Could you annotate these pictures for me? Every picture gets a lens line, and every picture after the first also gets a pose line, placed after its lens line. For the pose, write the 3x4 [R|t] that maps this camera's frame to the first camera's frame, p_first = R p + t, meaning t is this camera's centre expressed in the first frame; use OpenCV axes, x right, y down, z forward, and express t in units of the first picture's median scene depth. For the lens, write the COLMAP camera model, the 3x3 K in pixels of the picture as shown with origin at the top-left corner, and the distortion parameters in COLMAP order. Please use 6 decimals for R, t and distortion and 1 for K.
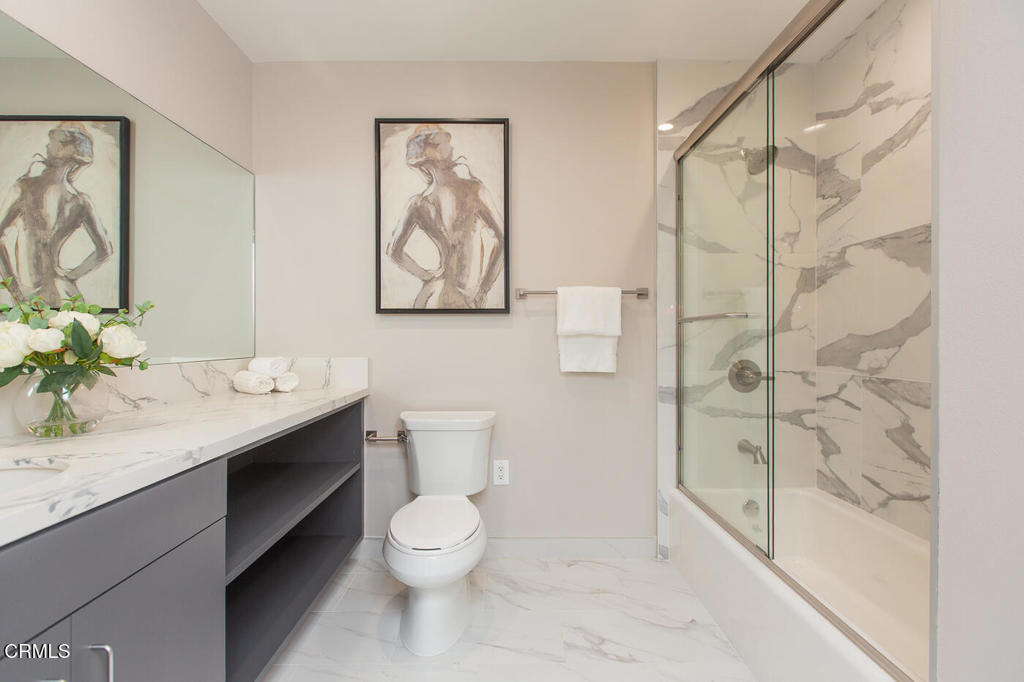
lens RADIAL K [[465.6, 0, 512.5], [0, 465.6, 340.5], [0, 0, 1]] dist [0.000237, -0.000025]
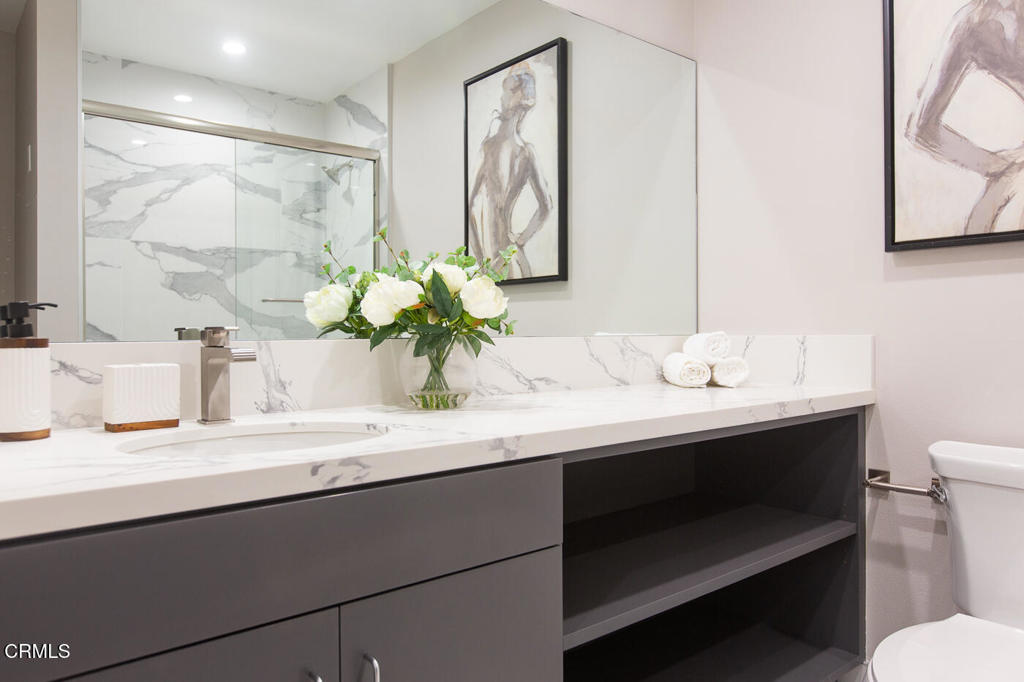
lens RADIAL K [[712.2, 0, 511.4], [0, 712.2, 339.7], [0, 0, 1]] dist [0.003834, -0.004090]
pose [[0.625108, 0.001516, -0.780537, 0.080572], [0.003699, 0.999981, 0.004905, 0.038397], [0.780529, -0.005954, 0.625091, 0.156232]]
